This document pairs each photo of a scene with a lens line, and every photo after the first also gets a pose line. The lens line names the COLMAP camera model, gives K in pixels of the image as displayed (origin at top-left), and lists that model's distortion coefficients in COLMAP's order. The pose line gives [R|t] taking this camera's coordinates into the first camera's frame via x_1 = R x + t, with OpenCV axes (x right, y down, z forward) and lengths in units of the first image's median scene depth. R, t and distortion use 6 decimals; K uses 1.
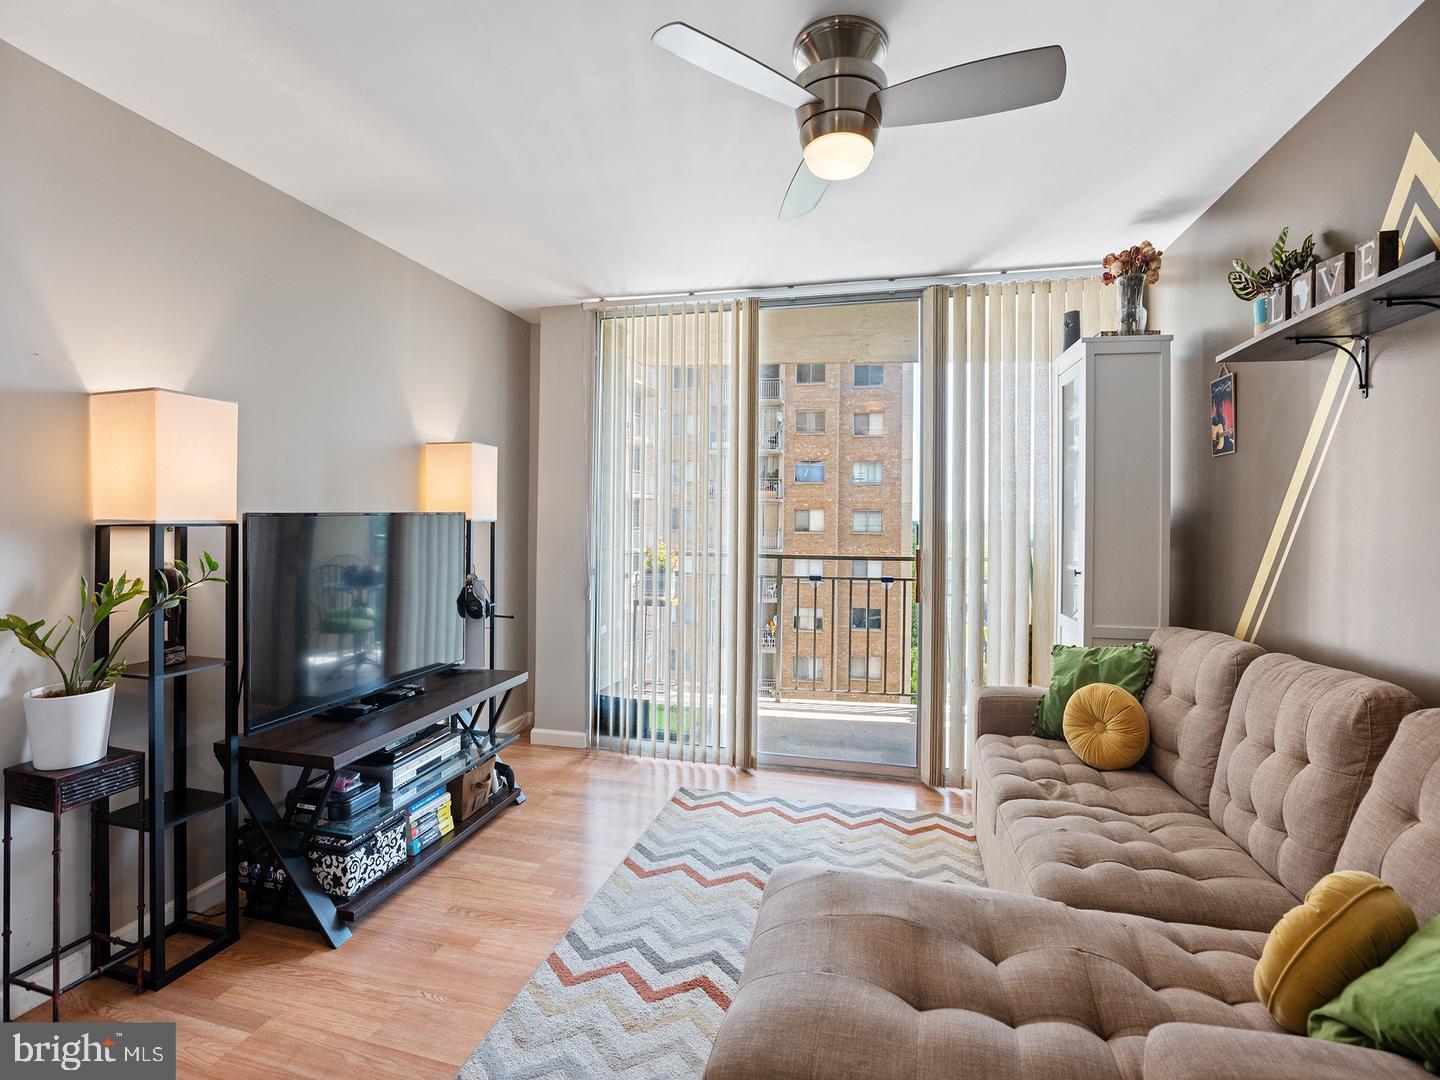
lens RADIAL K [[670.0, 0, 729.4], [0, 670.0, 510.2], [0, 0, 1]] dist [-0.038054, 0.007119]
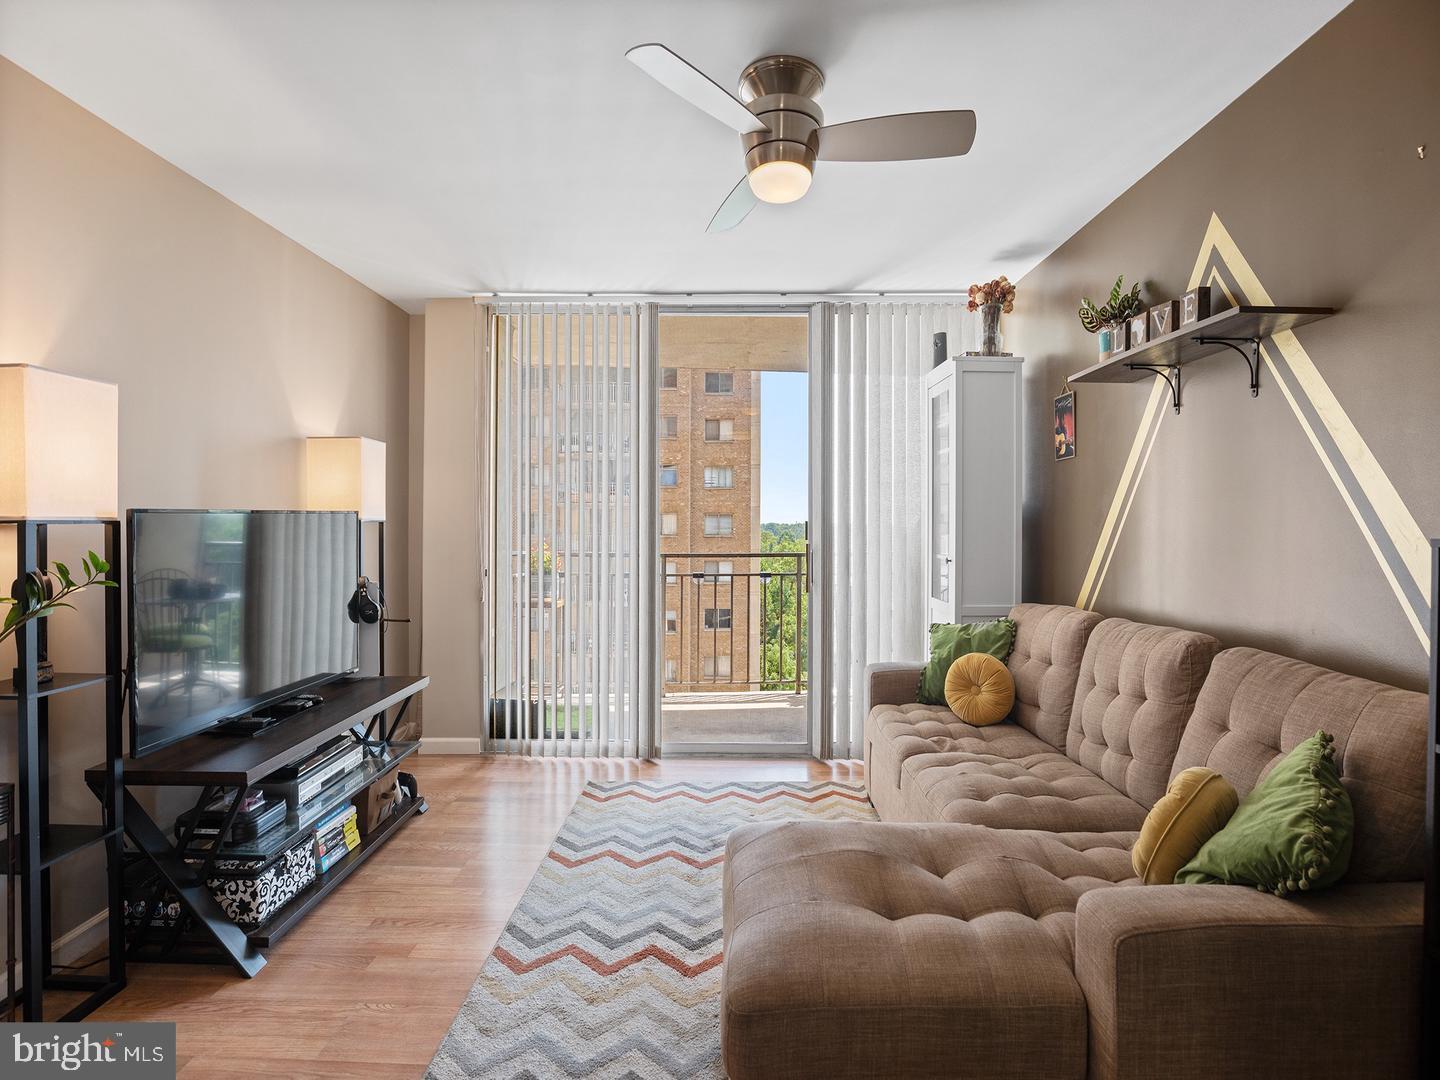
lens RADIAL K [[665.0, 0, 732.1], [0, 665.0, 519.5], [0, 0, 1]] dist [-0.035838, 0.005971]
pose [[0.973331, -0.007037, 0.229296, -0.127945], [0.005358, 0.999954, 0.007945, 0.014328], [-0.229341, -0.006504, 0.973324, -0.040523]]
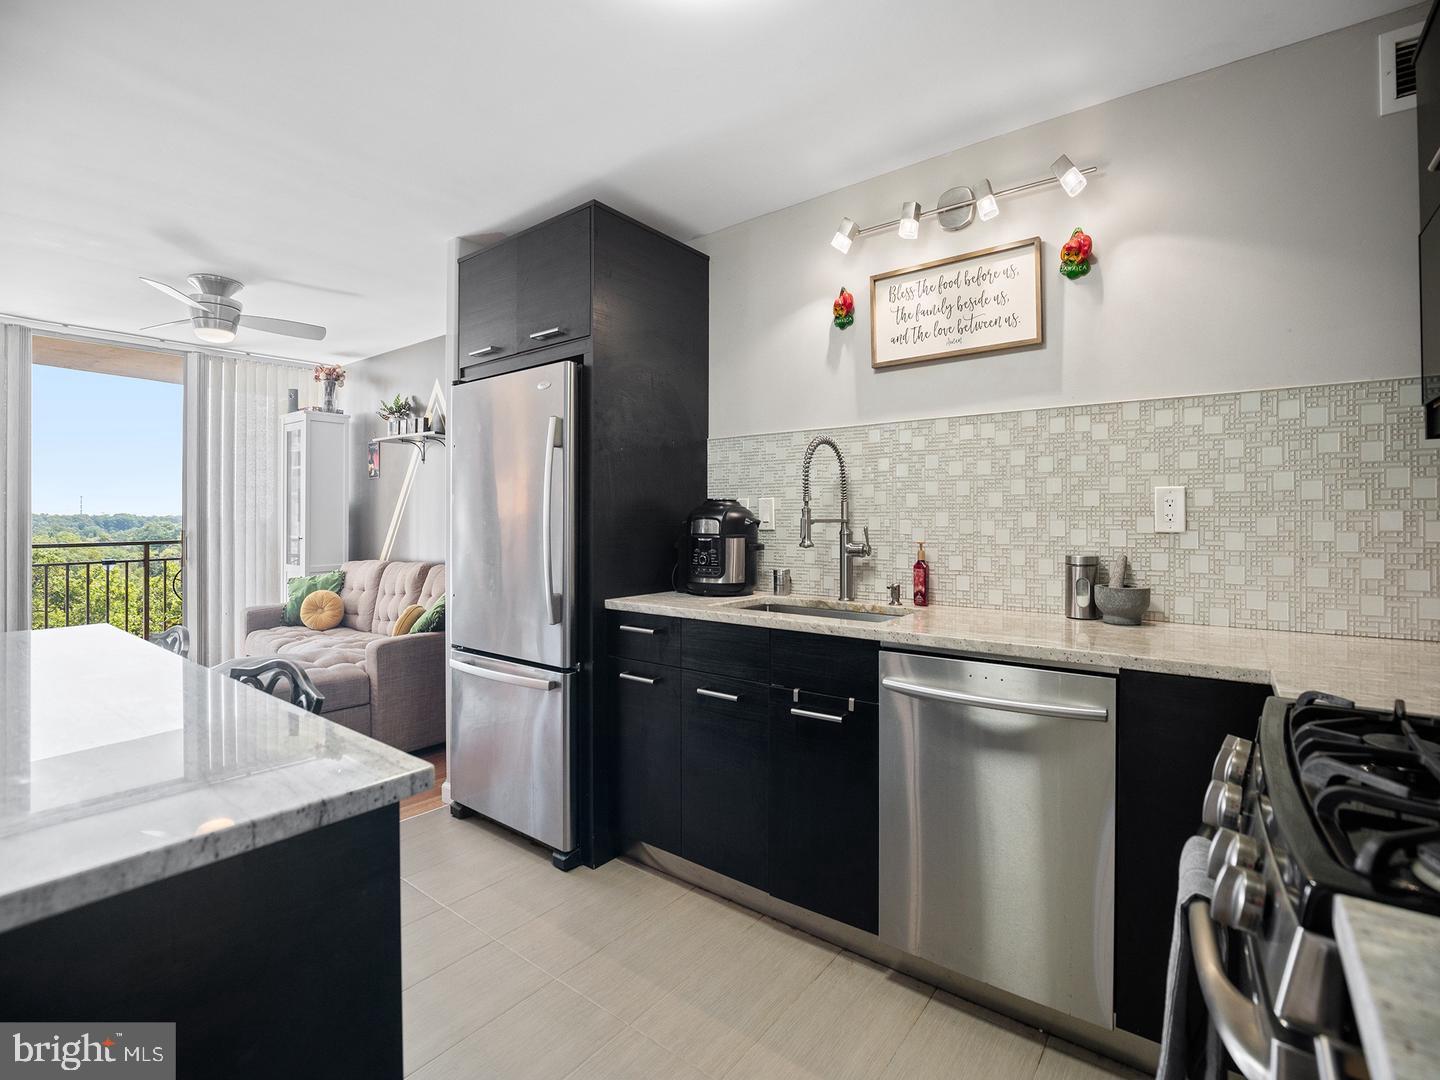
lens RADIAL K [[670.0, 0, 729.4], [0, 670.0, 510.2], [0, 0, 1]] dist [-0.038054, 0.007119]
pose [[0.401708, -0.008392, 0.915729, -0.809398], [-0.004656, 0.999926, 0.011206, -0.011351], [-0.915756, -0.008765, 0.401639, -0.988676]]
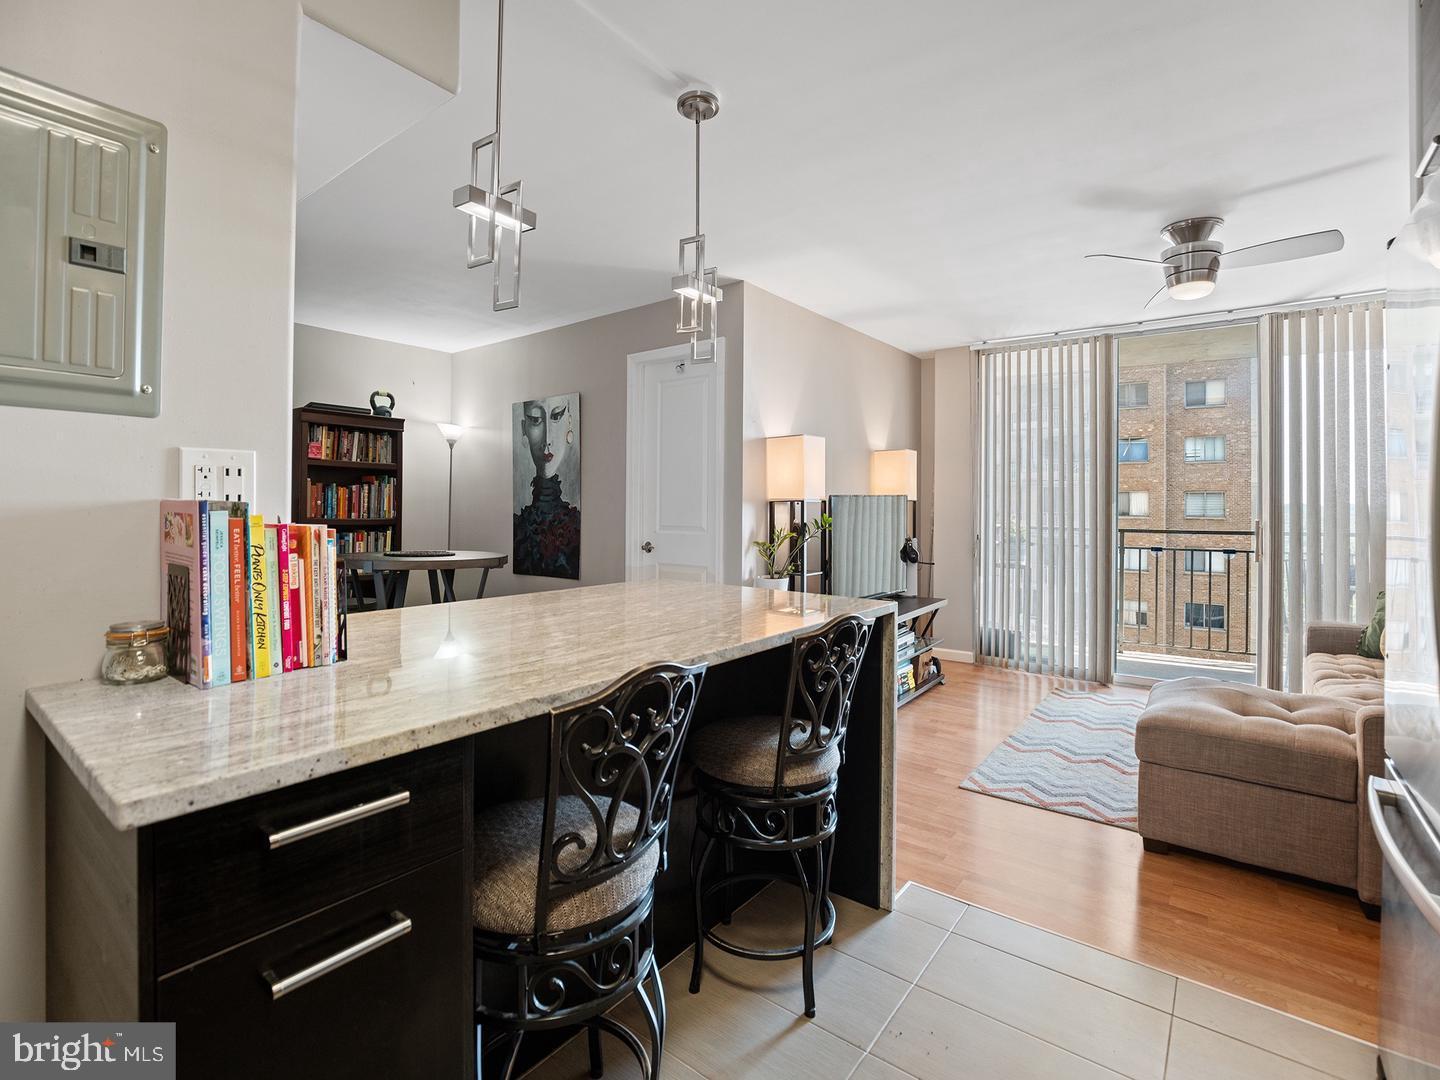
lens RADIAL K [[676.3, 0, 724.2], [0, 676.3, 496.9], [0, 0, 1]] dist [-0.024517, 0.000287]
pose [[0.913203, -0.008778, -0.407410, -0.192307], [0.009755, 0.999952, 0.000321, 0.003886], [0.407388, -0.004267, 0.913245, -0.861064]]
